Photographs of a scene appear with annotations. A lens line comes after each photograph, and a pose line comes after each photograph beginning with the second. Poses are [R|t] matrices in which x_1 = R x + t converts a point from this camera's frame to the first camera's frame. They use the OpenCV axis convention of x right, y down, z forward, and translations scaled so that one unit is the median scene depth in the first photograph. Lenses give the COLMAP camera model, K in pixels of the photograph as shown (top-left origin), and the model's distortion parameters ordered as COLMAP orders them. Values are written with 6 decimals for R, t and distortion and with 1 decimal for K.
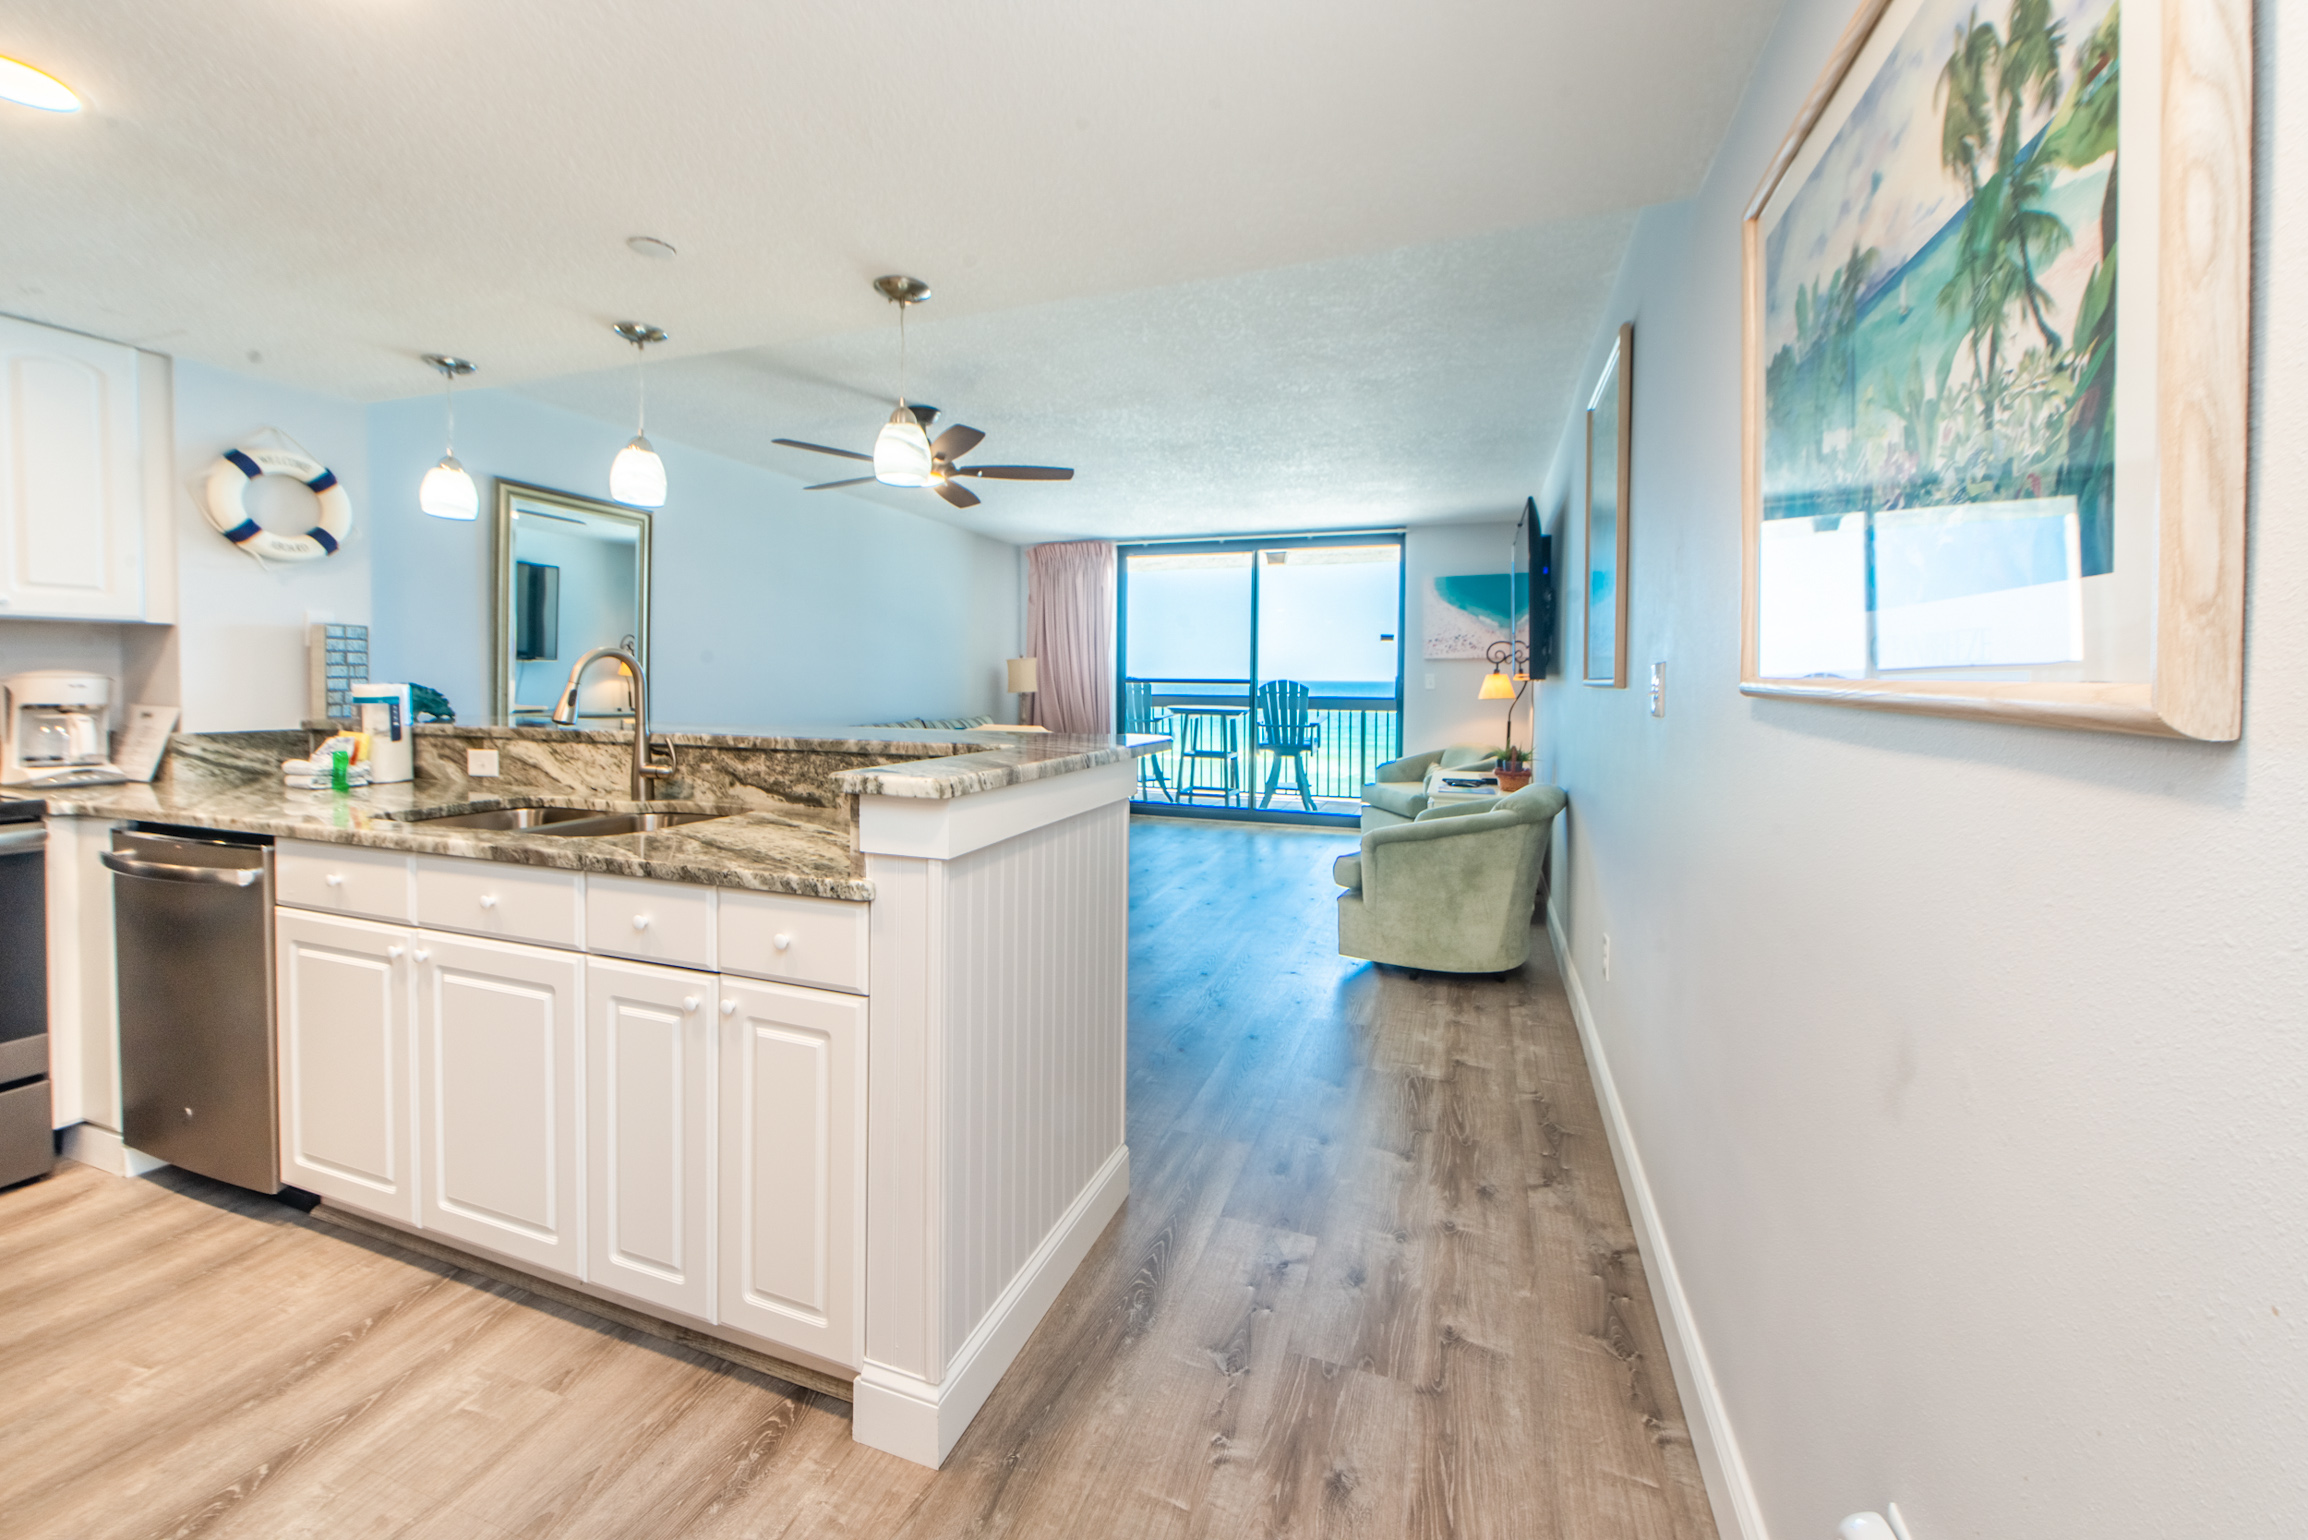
lens RADIAL K [[897.8, 0, 1147.1], [0, 897.8, 709.6], [0, 0, 1]] dist [-0.000202, 0.000253]
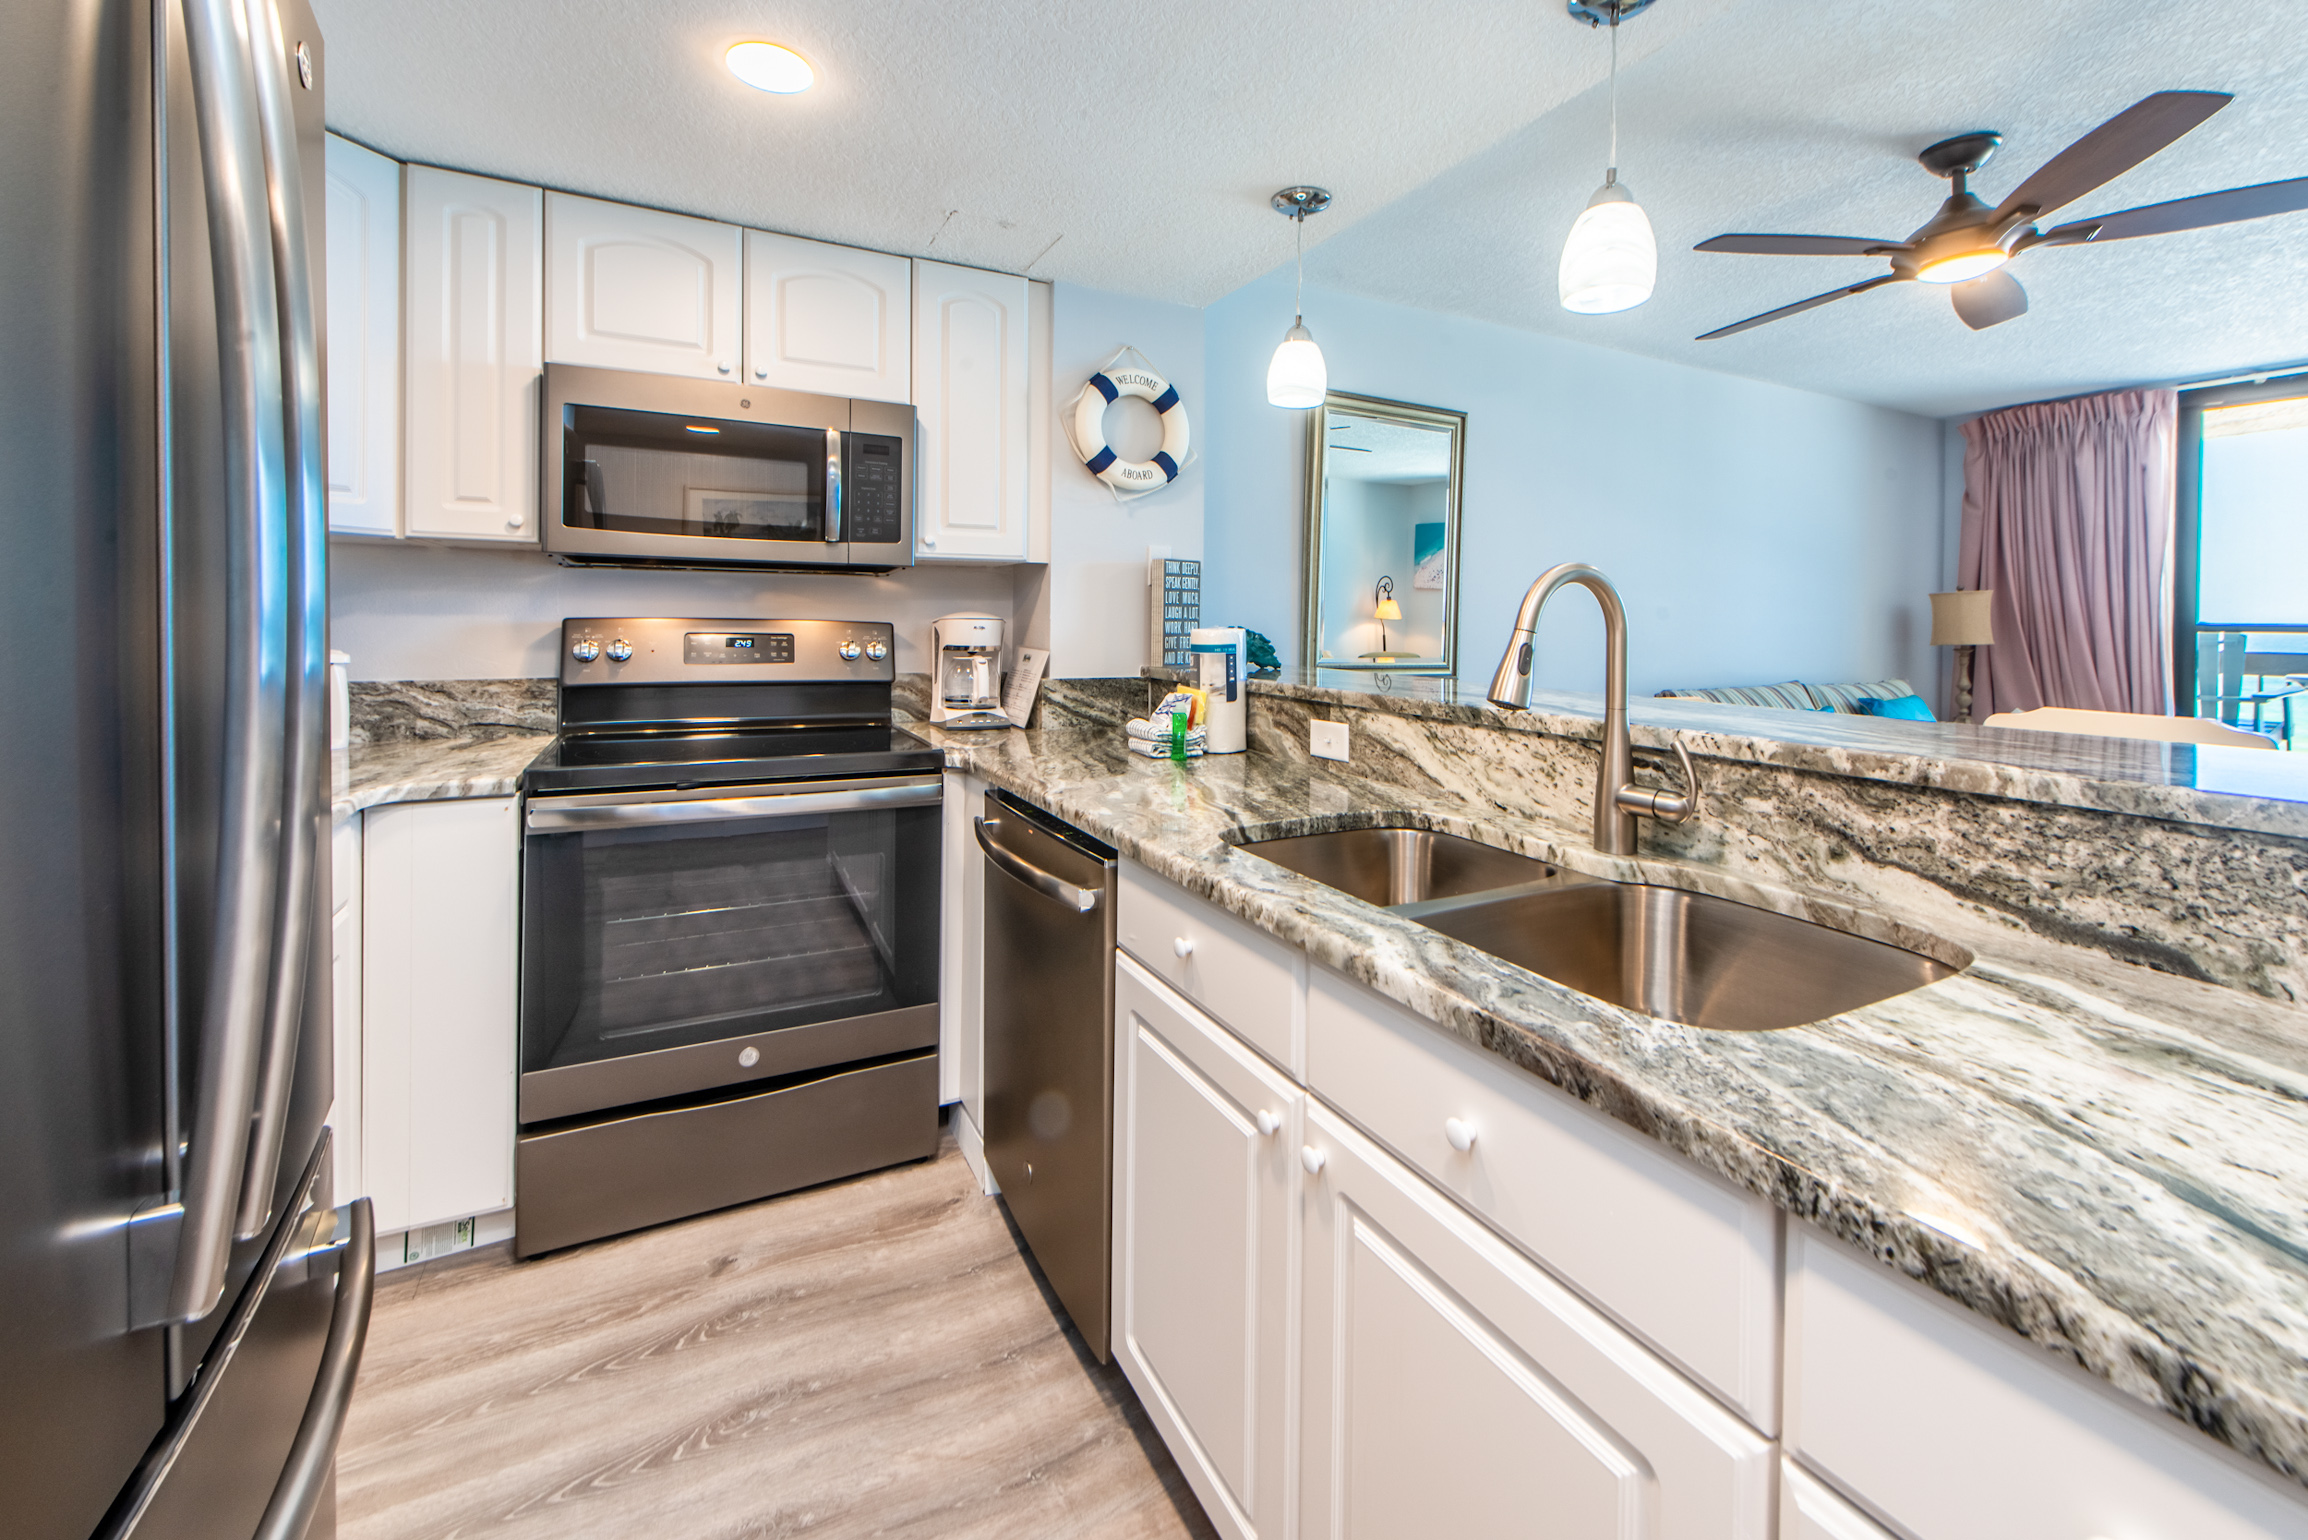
lens RADIAL K [[929.4, 0, 1148.6], [0, 929.4, 640.3], [0, 0, 1]] dist [-0.000131, 0.000000]
pose [[0.738104, 0.016501, -0.674485, -0.354081], [-0.026563, 0.999637, -0.004612, -0.012790], [0.674164, 0.021321, 0.738274, 0.361838]]
